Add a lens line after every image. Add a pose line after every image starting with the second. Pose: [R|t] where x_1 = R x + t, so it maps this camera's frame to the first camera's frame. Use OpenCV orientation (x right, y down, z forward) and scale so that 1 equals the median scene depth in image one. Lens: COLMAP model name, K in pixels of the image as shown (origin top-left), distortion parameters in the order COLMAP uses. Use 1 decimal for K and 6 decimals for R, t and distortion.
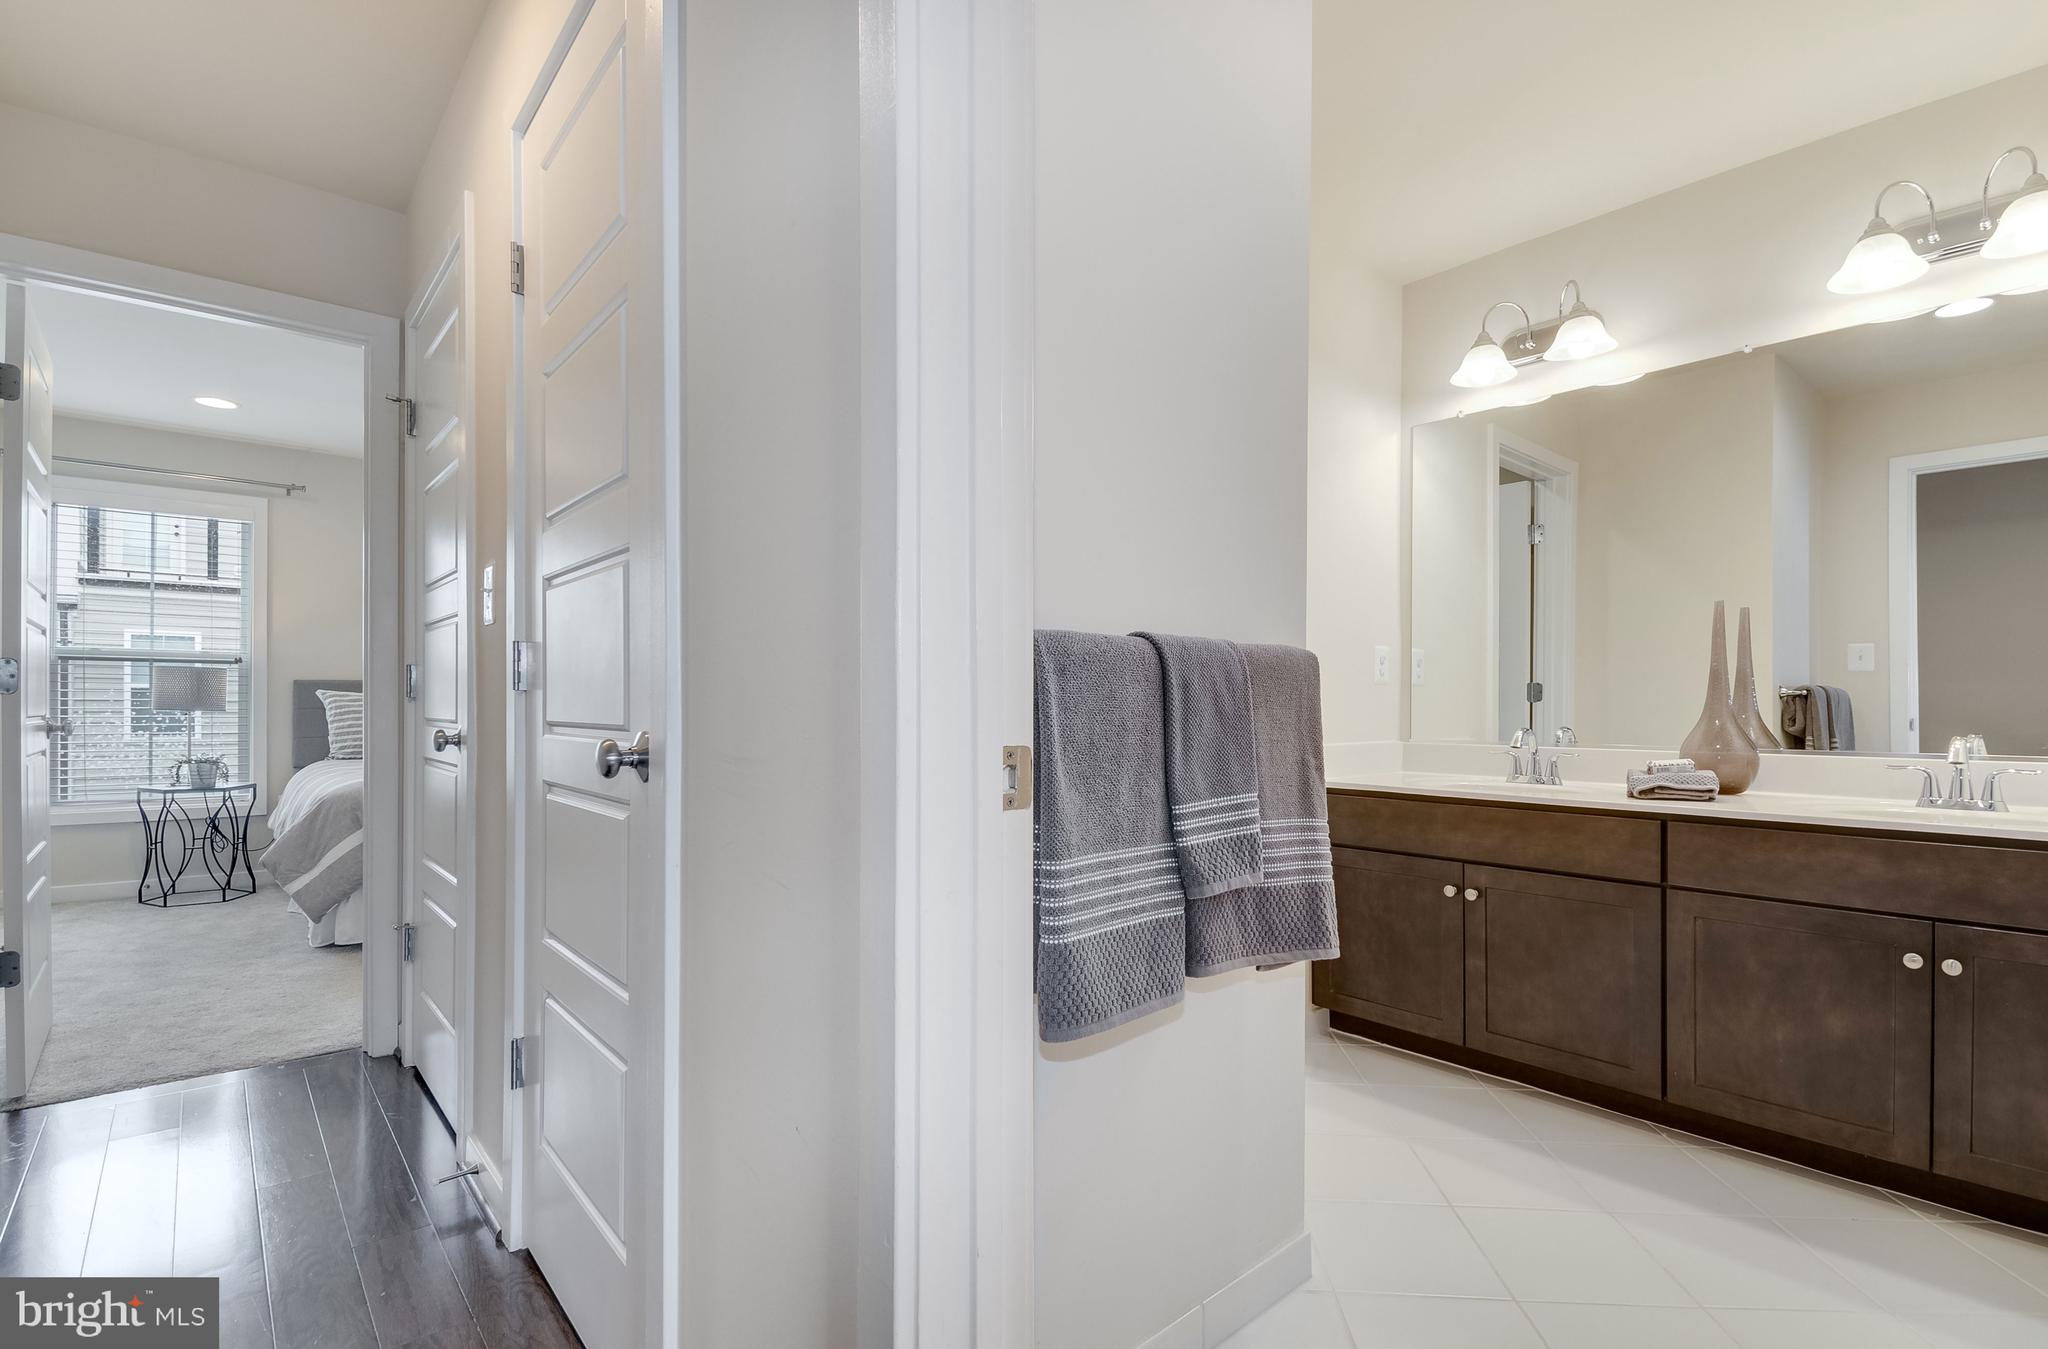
lens RADIAL K [[904.4, 0, 1029.5], [0, 904.4, 691.1], [0, 0, 1]] dist [0.013576, -0.016955]
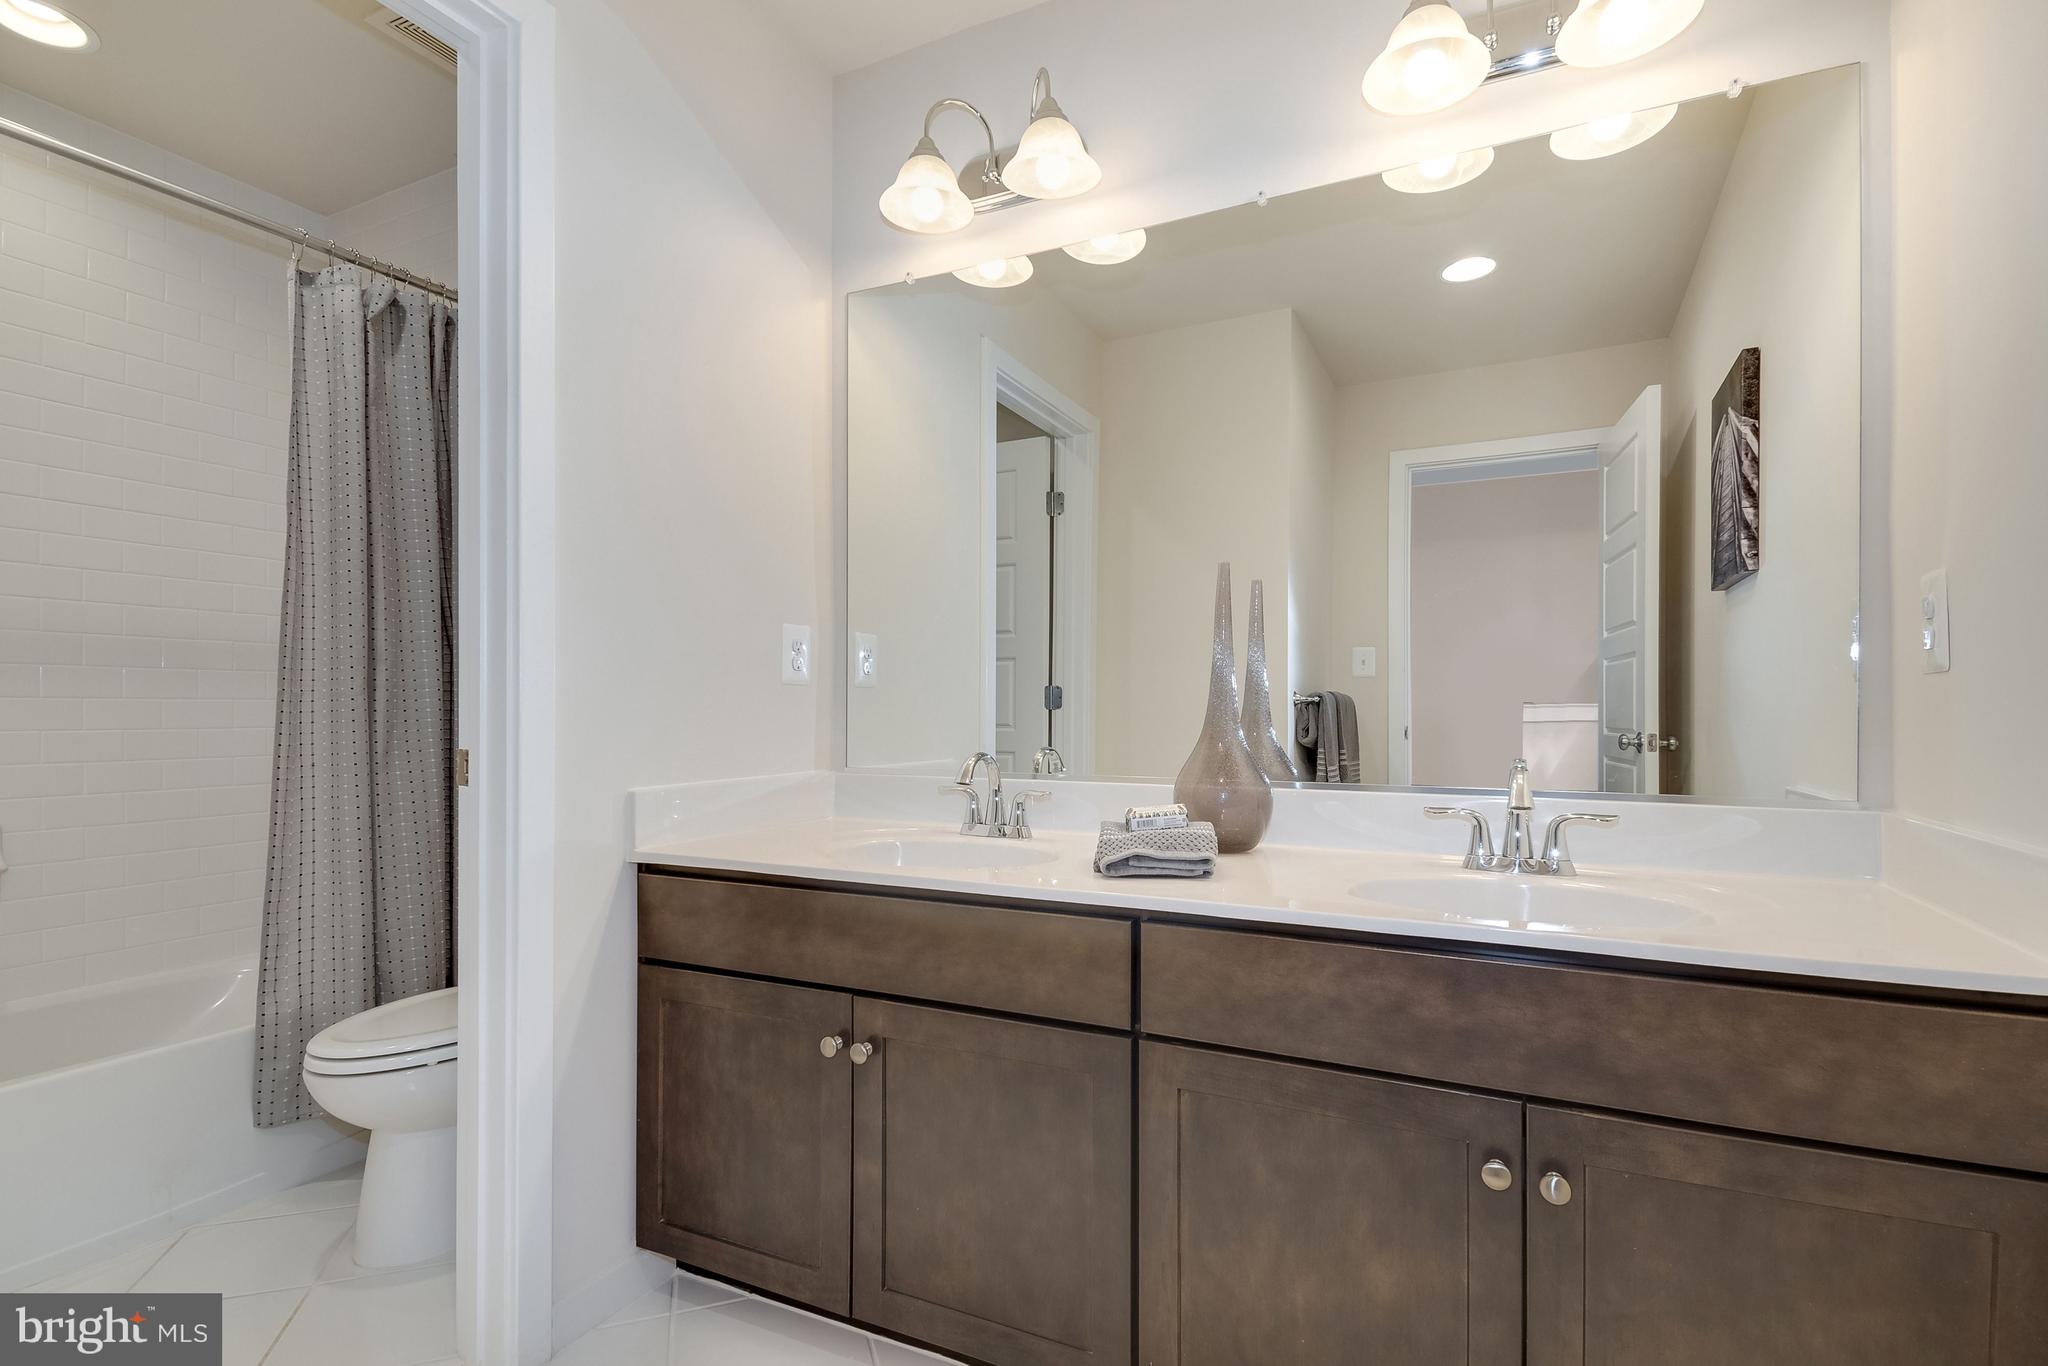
lens RADIAL K [[928.0, 0, 1012.1], [0, 928.0, 694.6], [0, 0, 1]] dist [0.001840, 0.000293]
pose [[0.921064, 0.003981, 0.389390, 0.361899], [-0.003607, 0.999992, -0.001690, 0.000140], [-0.389394, 0.000152, 0.921071, 0.443976]]
